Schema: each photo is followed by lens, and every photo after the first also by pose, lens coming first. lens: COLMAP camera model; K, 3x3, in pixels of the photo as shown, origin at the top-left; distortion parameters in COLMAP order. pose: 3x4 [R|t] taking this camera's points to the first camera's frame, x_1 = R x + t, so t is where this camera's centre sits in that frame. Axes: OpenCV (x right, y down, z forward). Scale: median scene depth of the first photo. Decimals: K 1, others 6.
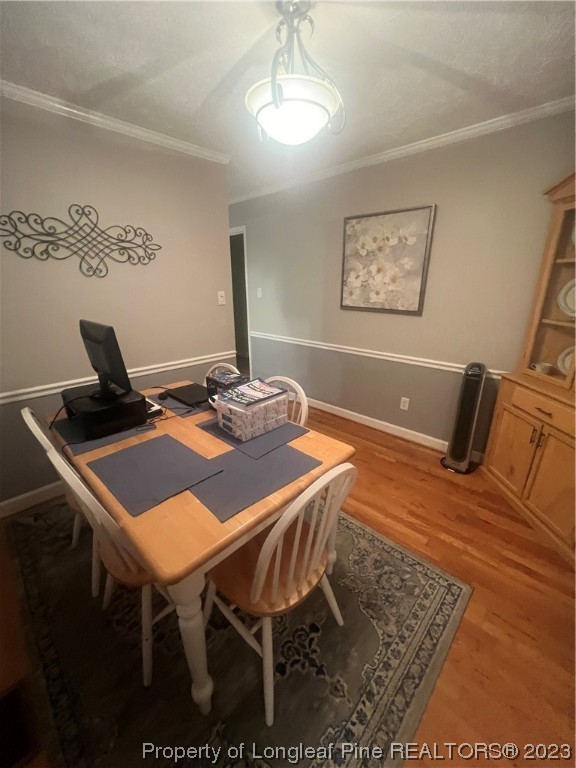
lens RADIAL K [[308.8, 0, 290.5], [0, 308.8, 384.2], [0, 0, 1]] dist [0.000527, -0.000714]
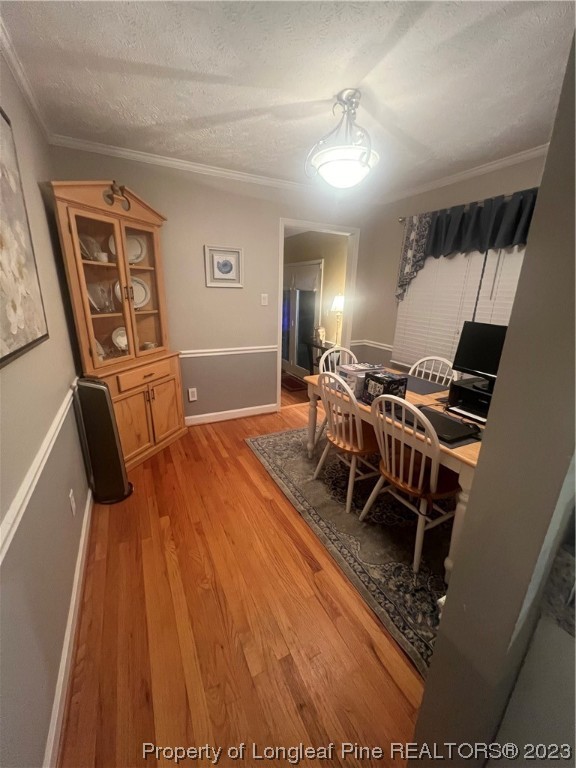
lens RADIAL K [[308.8, 0, 288.6], [0, 308.8, 384.3], [0, 0, 1]] dist [0.000527, -0.000714]
pose [[-0.942629, -0.119687, 0.311649, -0.225001], [0.081845, 0.822185, 0.563306, -0.636117], [-0.323654, 0.556496, -0.765219, 1.957417]]
